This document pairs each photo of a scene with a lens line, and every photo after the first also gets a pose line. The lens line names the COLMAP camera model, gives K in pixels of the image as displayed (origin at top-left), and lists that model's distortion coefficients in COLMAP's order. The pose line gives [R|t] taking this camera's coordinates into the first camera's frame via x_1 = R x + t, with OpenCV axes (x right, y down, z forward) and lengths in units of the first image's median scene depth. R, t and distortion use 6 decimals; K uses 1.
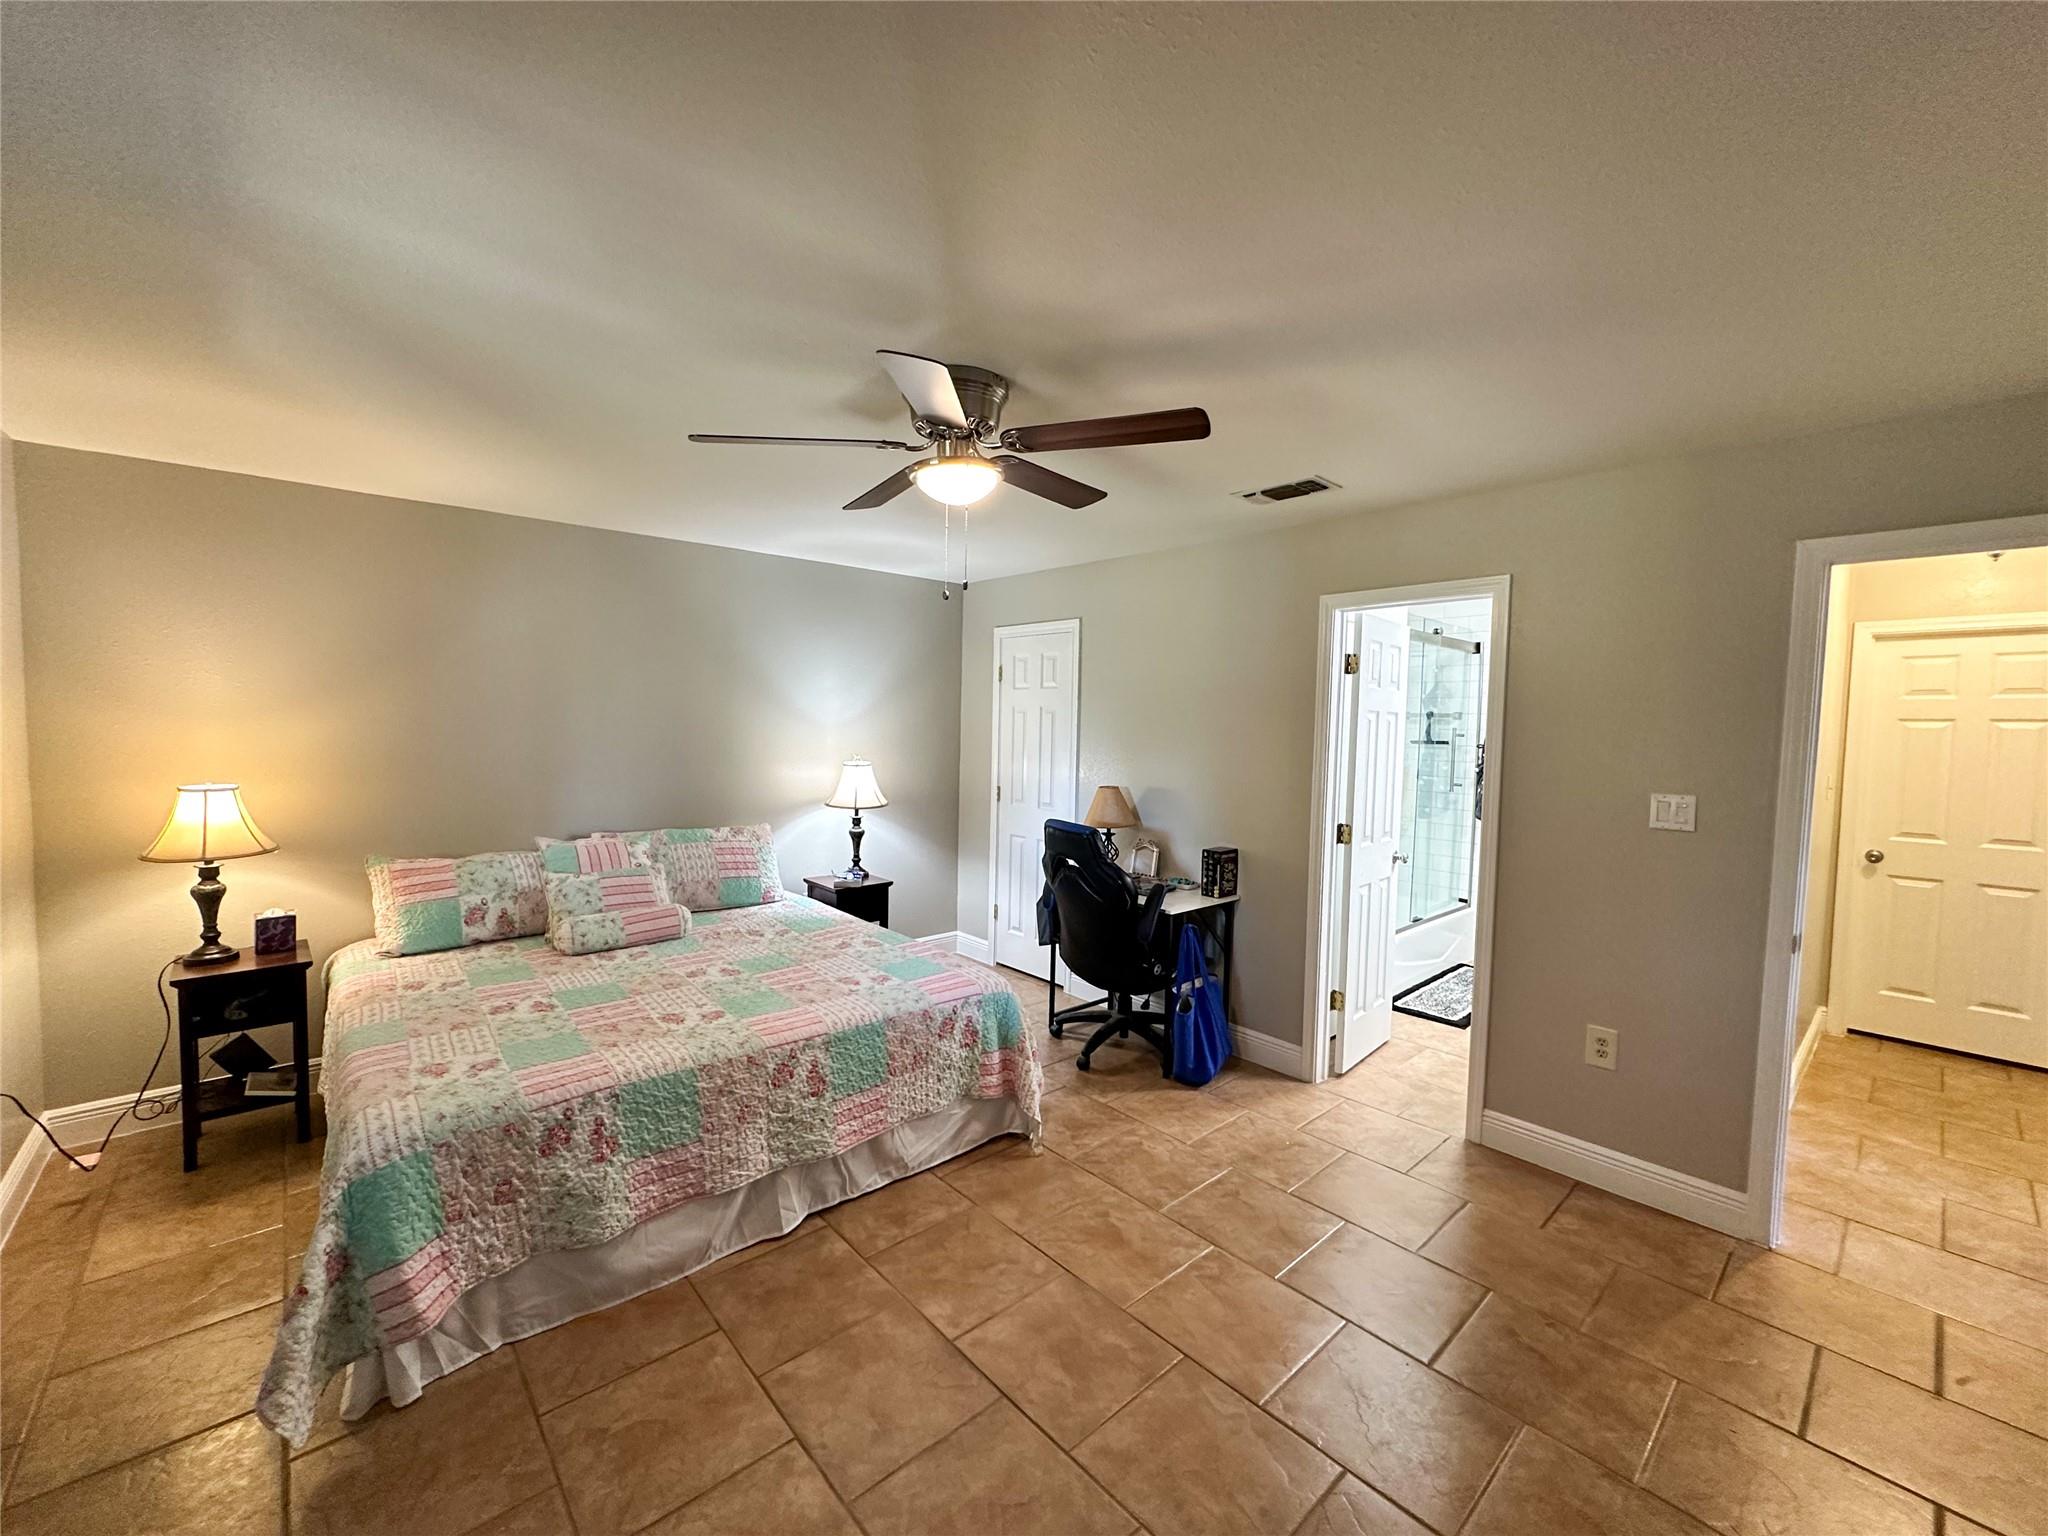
lens RADIAL K [[825.0, 0, 1016.1], [0, 825.0, 764.9], [0, 0, 1]] dist [-0.006880, 0.001662]
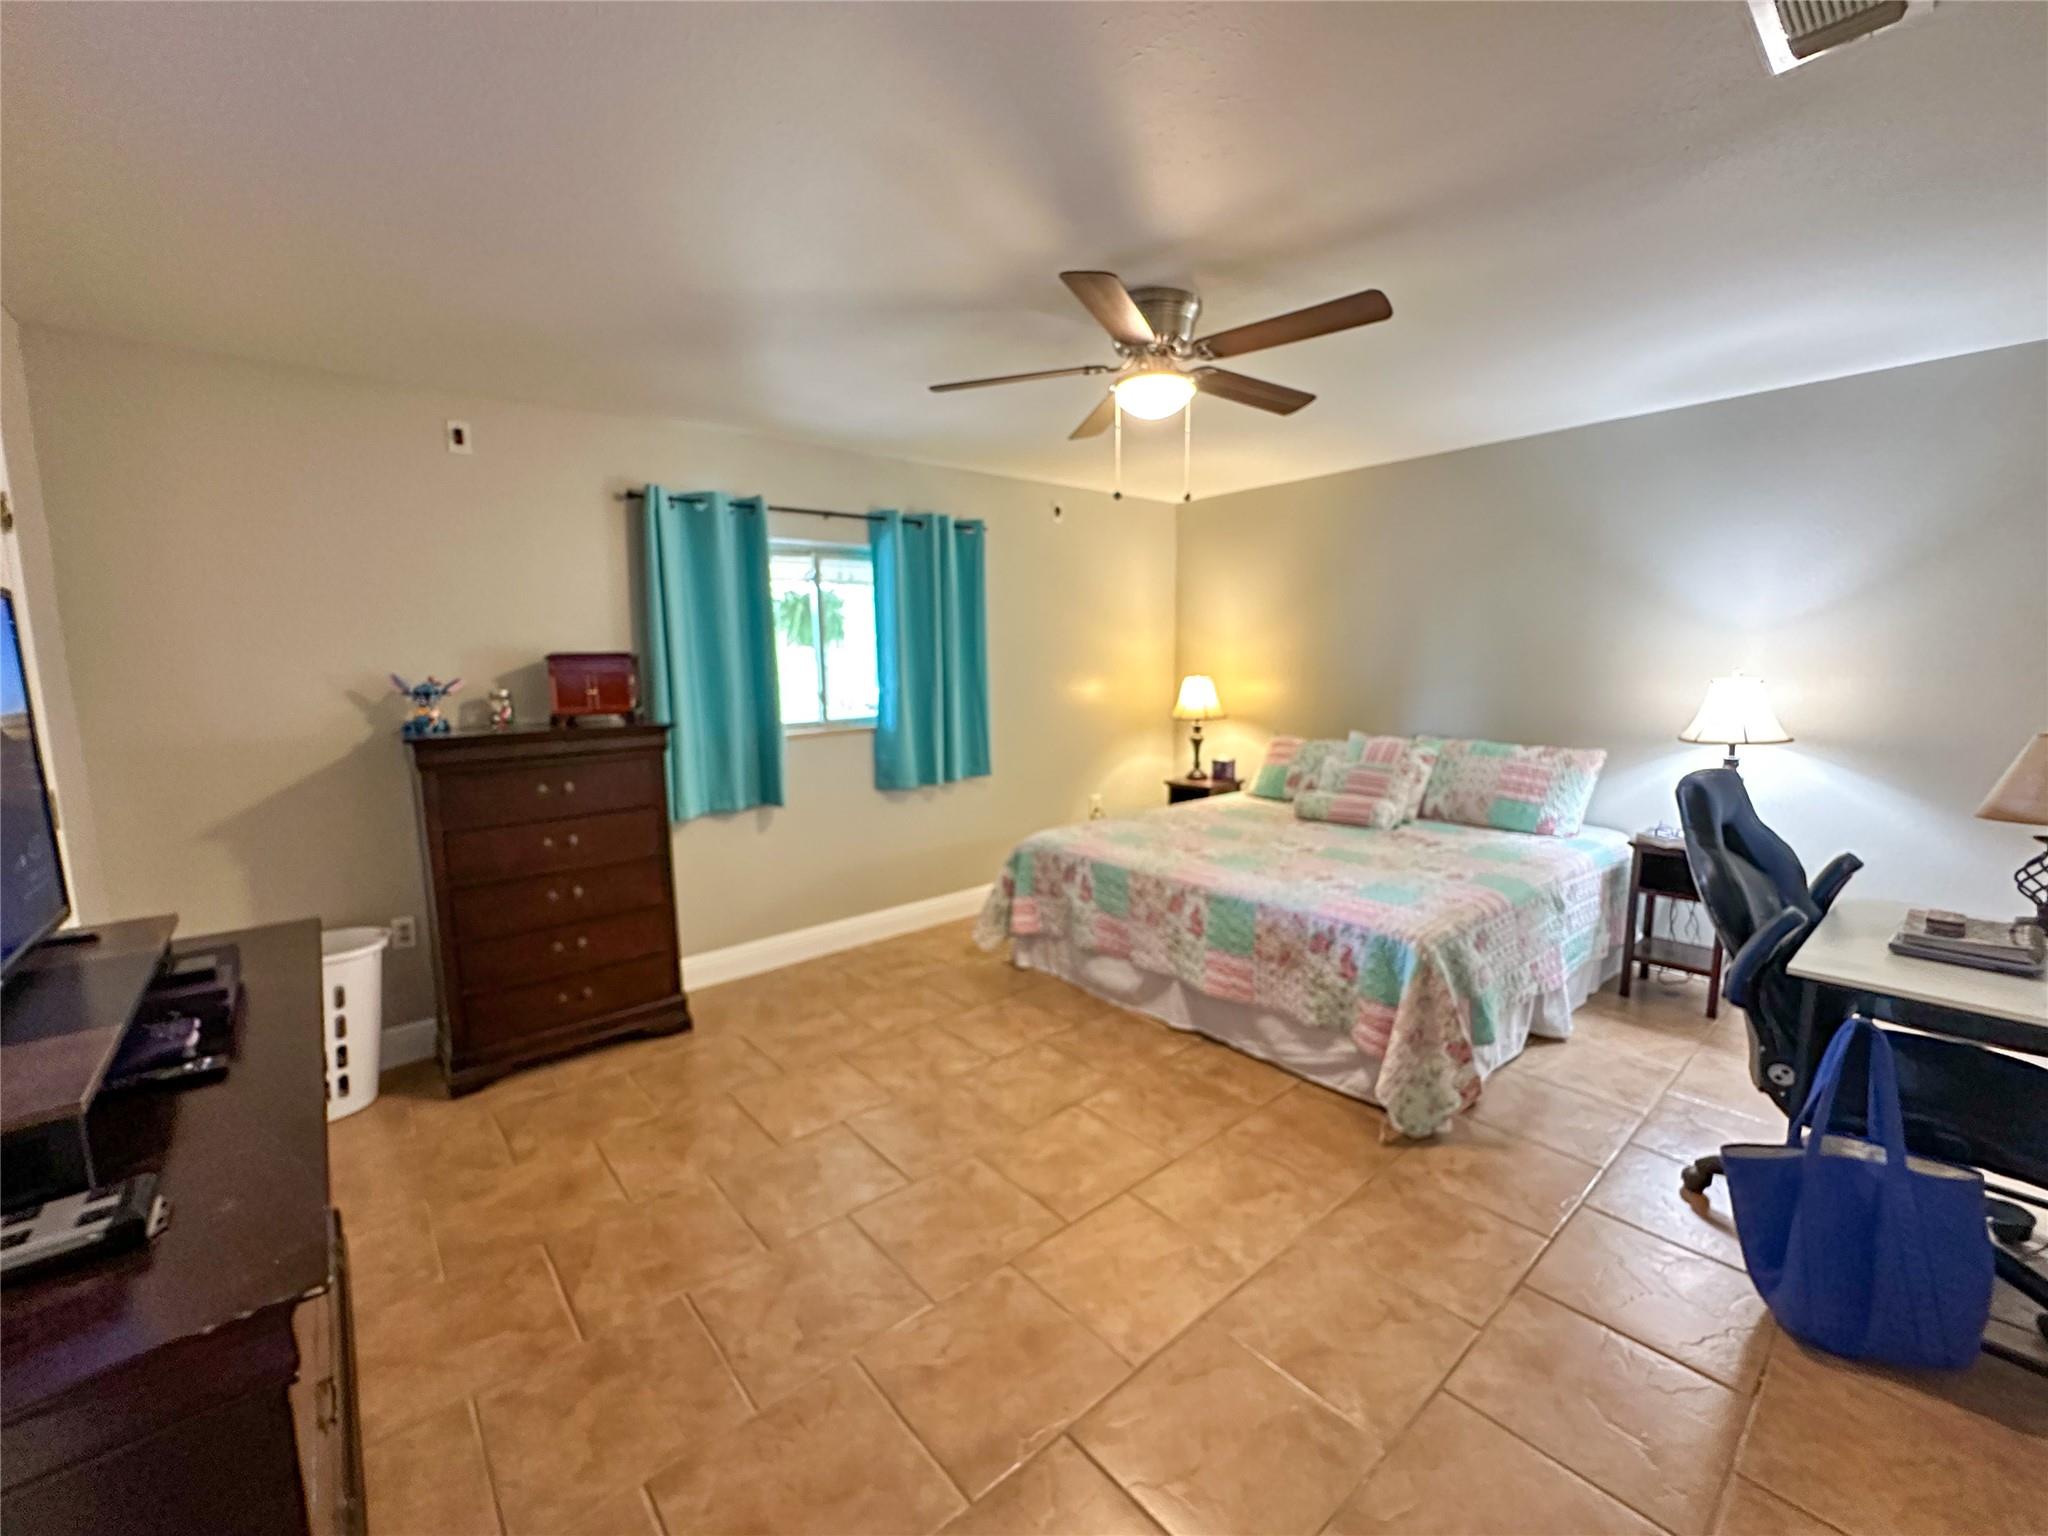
lens RADIAL K [[825.0, 0, 1017.7], [0, 825.0, 770.3], [0, 0, 1]] dist [-0.006880, 0.001662]
pose [[-0.018267, 0.120126, -0.992591, 0.926503], [-0.038248, 0.991946, 0.120751, 0.024116], [0.999101, 0.040170, -0.013526, 0.734066]]
